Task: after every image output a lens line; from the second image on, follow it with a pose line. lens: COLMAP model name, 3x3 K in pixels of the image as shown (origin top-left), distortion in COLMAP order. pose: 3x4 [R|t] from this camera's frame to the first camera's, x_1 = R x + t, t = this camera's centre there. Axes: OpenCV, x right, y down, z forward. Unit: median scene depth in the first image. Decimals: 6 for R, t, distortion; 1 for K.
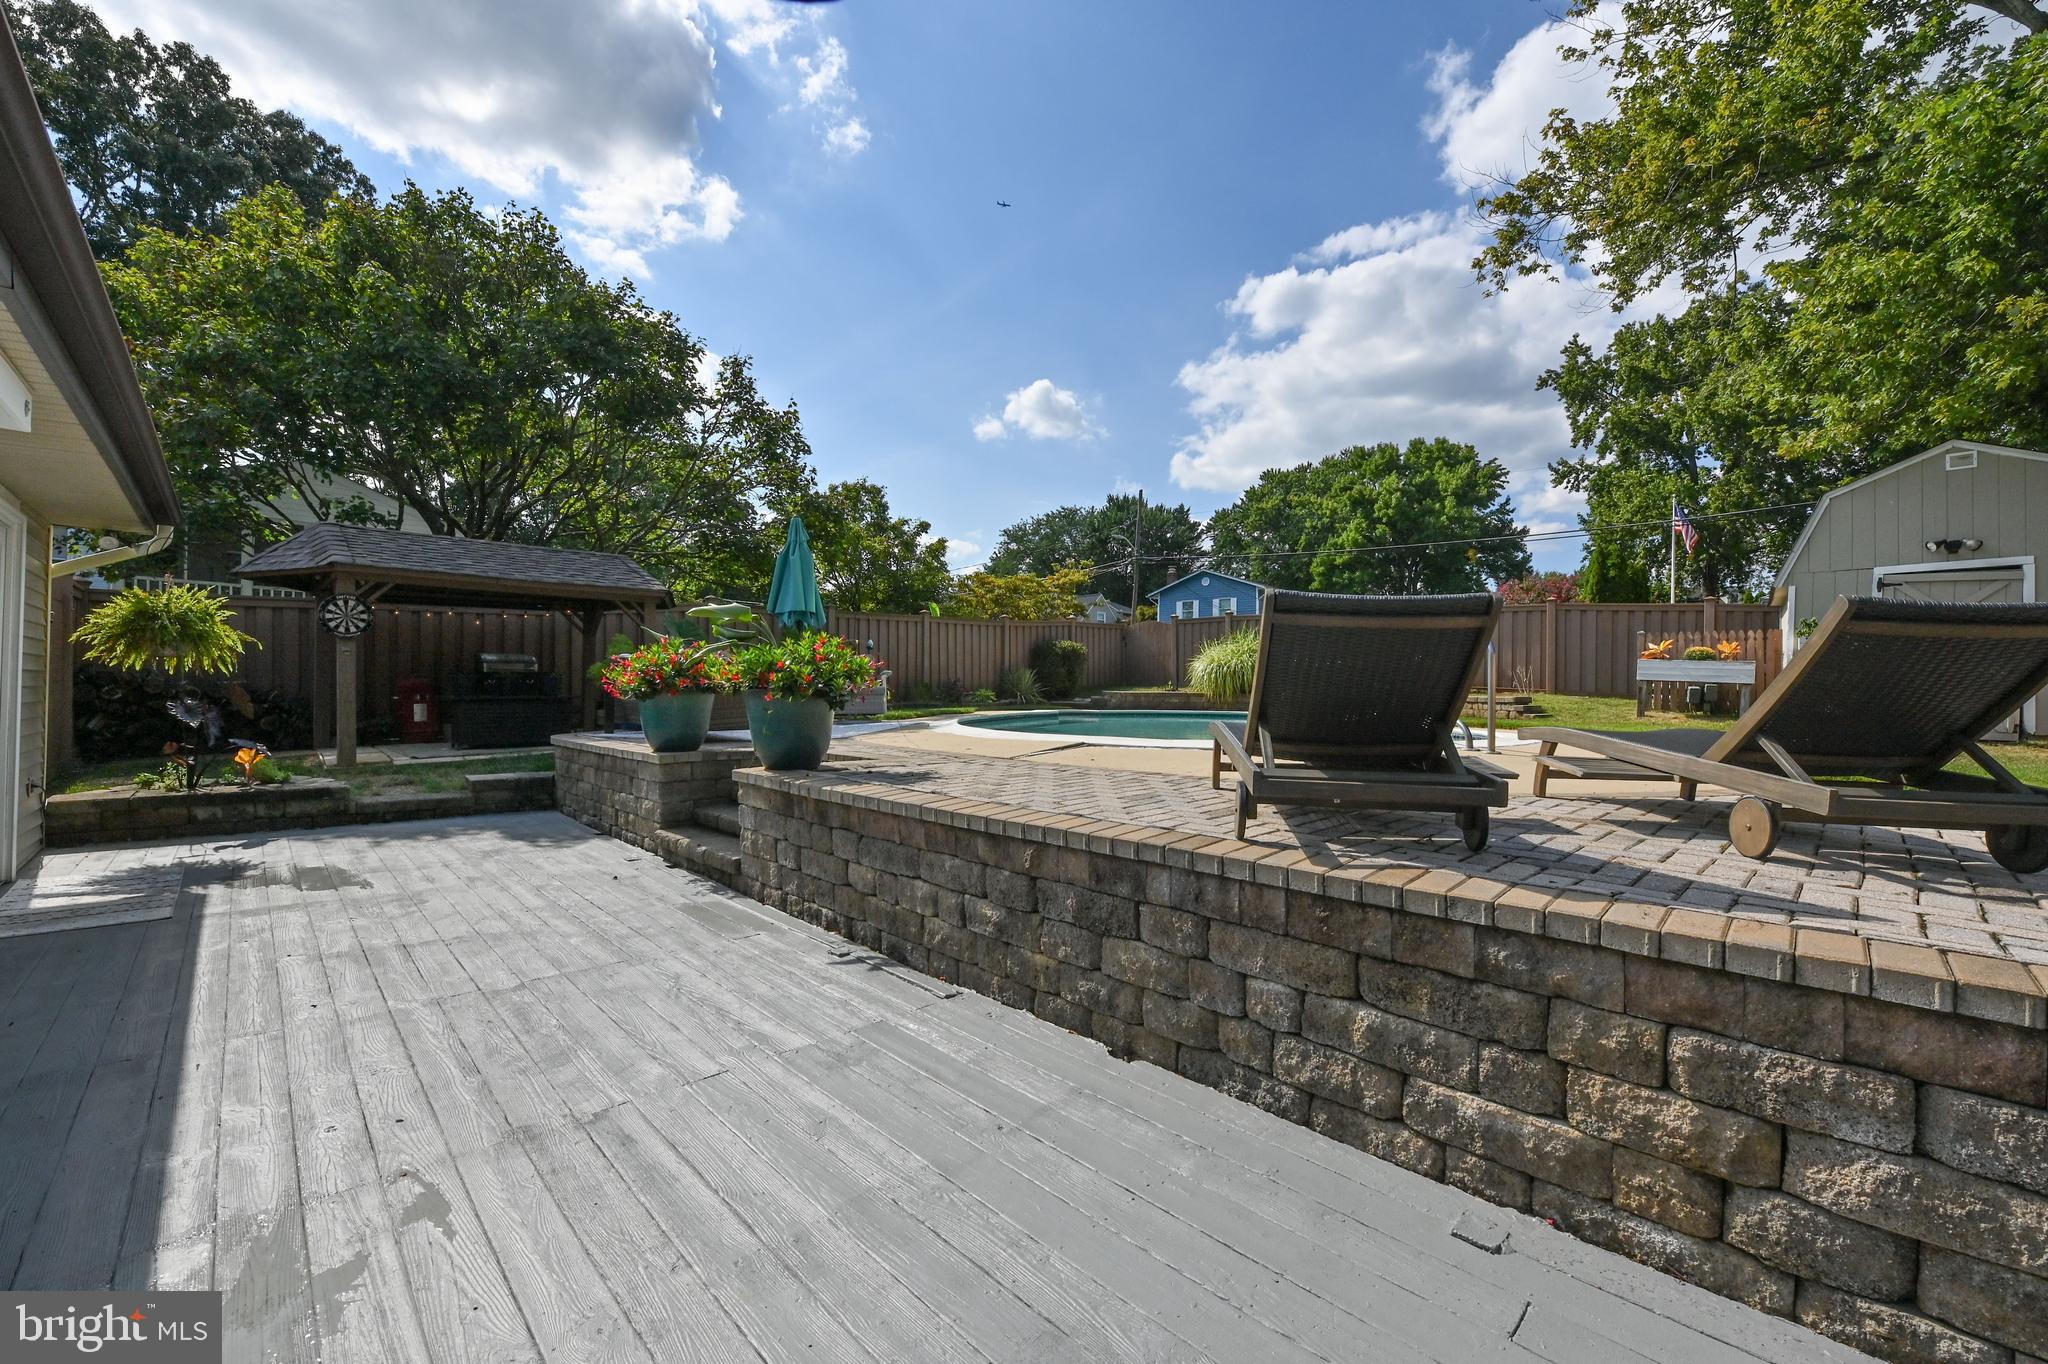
lens RADIAL K [[815.3, 0, 1025.0], [0, 815.3, 687.3], [0, 0, 1]] dist [-0.015588, -0.000060]
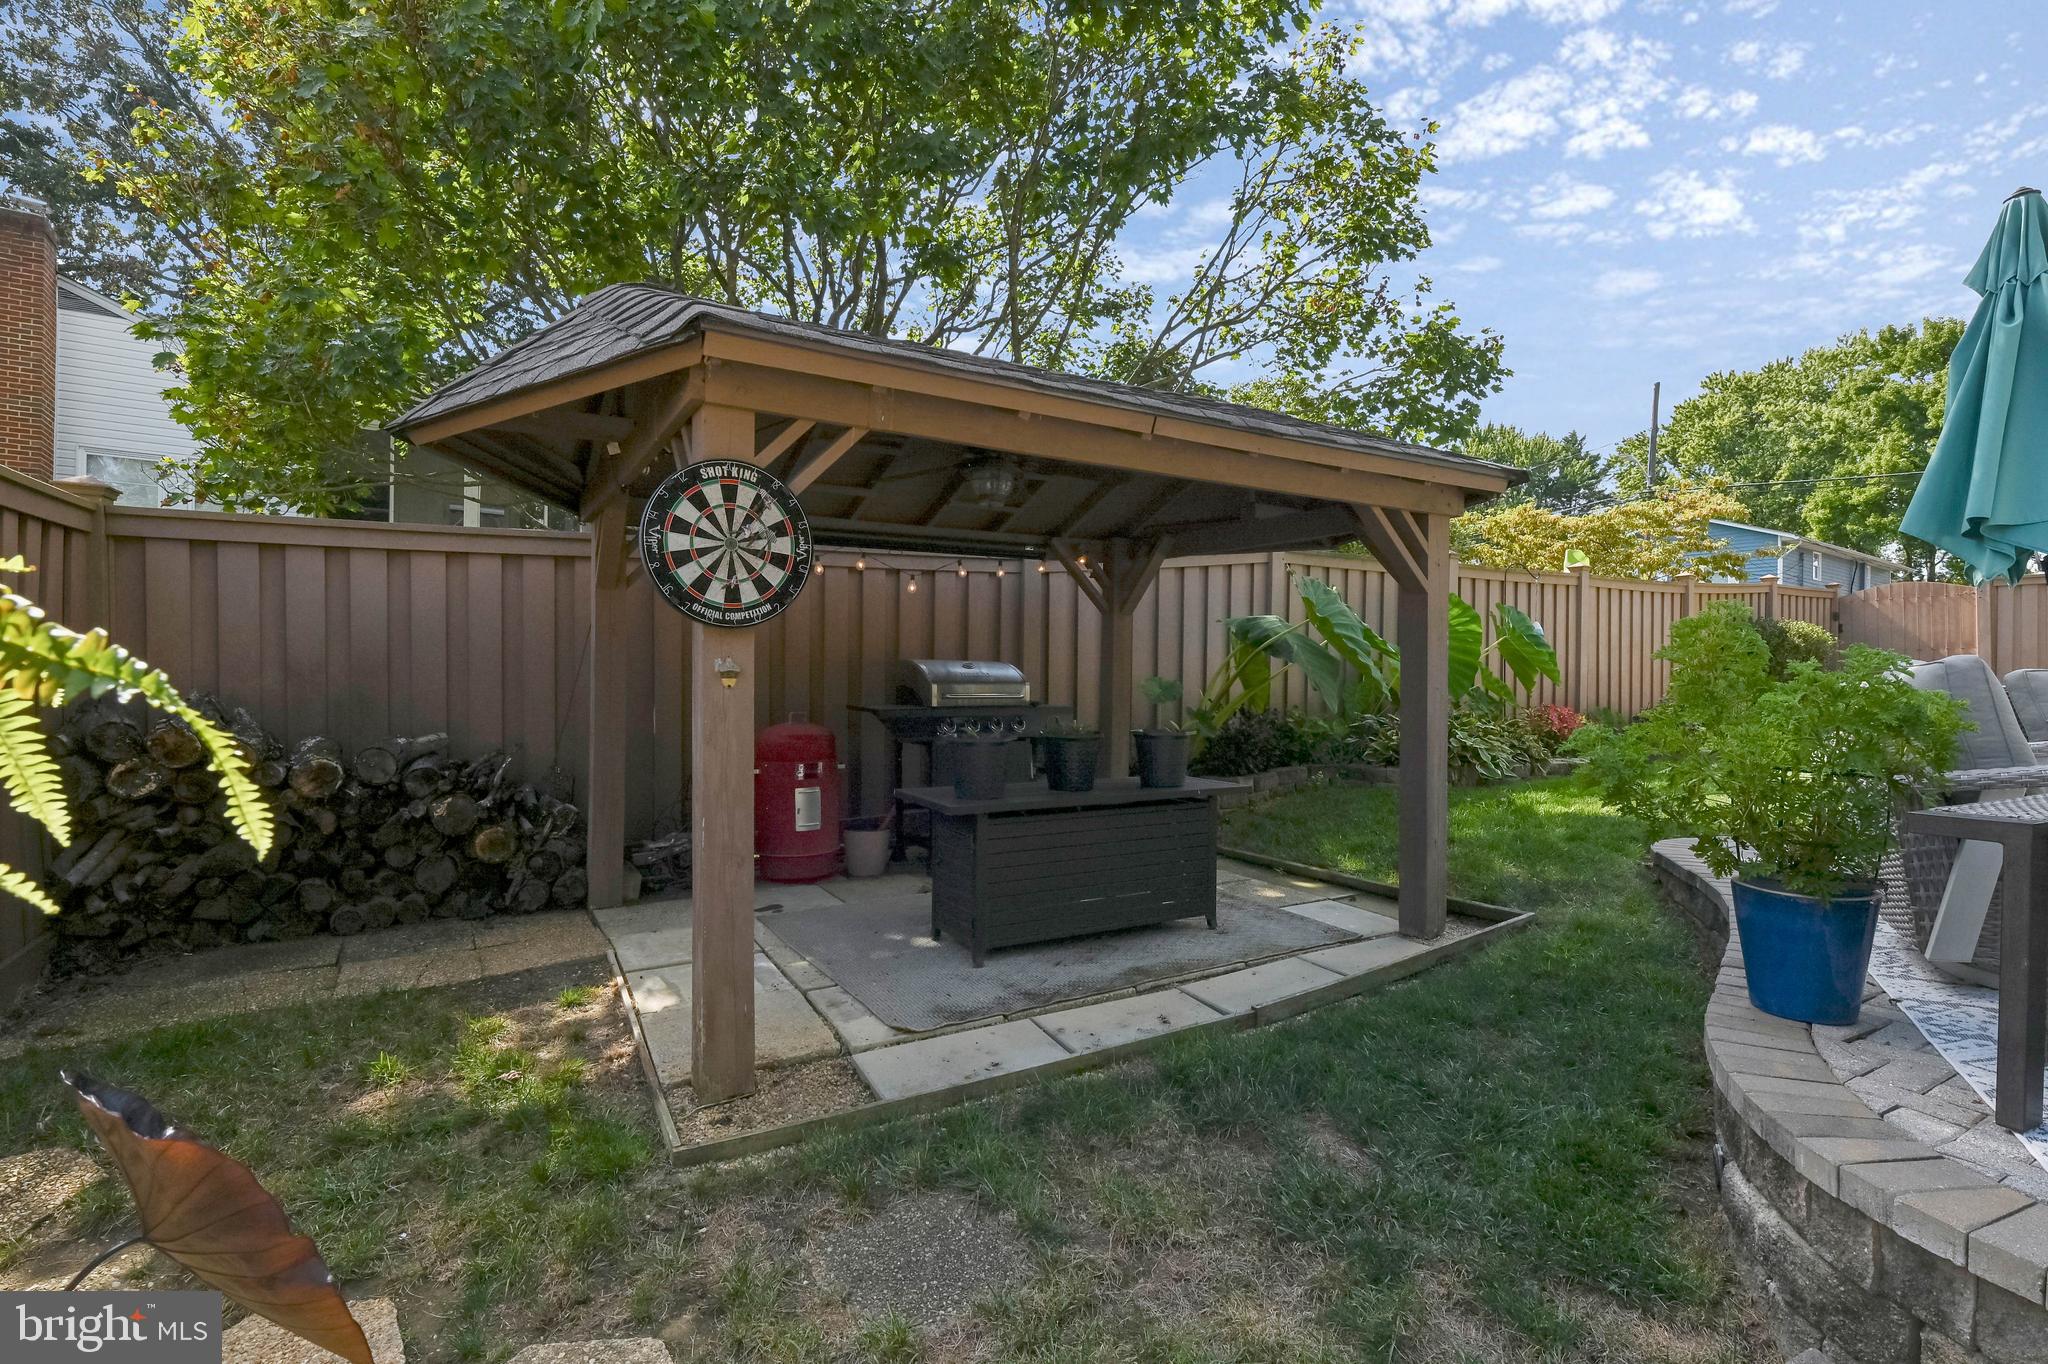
lens RADIAL K [[983.3, 0, 1021.0], [0, 983.3, 682.6], [0, 0, 1]] dist [-0.020722, -0.000503]
pose [[0.964818, 0.003452, -0.262897, -0.166536], [-0.003654, 0.999993, -0.000280, -0.010543], [0.262895, 0.001231, 0.964824, 0.178362]]
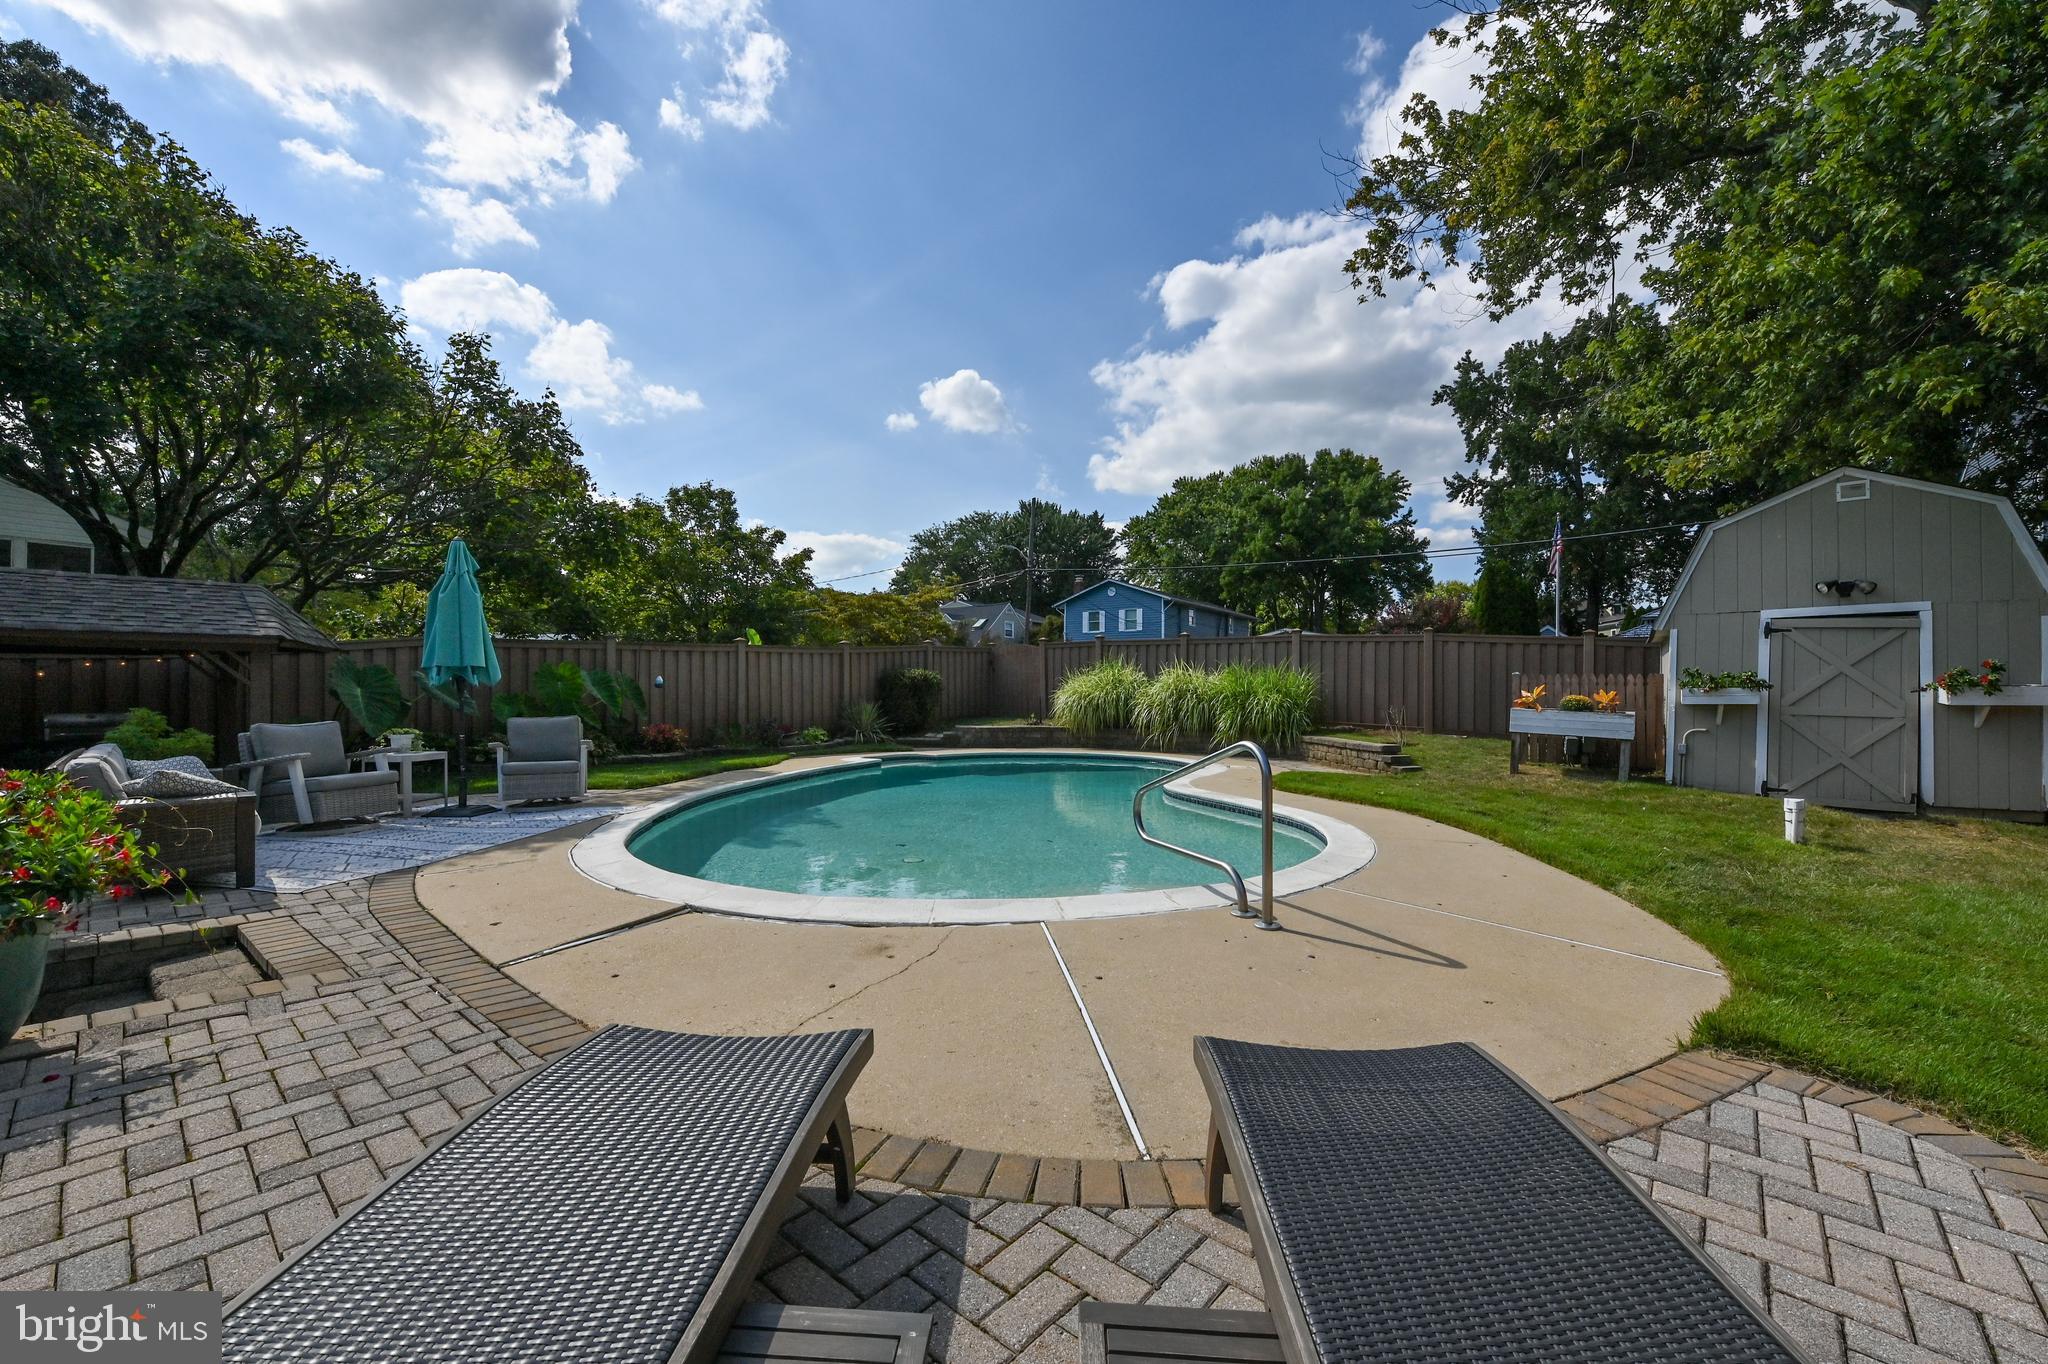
lens RADIAL K [[815.3, 0, 1030.2], [0, 815.3, 686.4], [0, 0, 1]] dist [-0.015588, -0.000060]
pose [[0.995681, -0.004345, 0.092737, 0.069212], [0.004767, 0.999979, -0.004322, -0.025287], [-0.092716, 0.004745, 0.995681, 0.075170]]
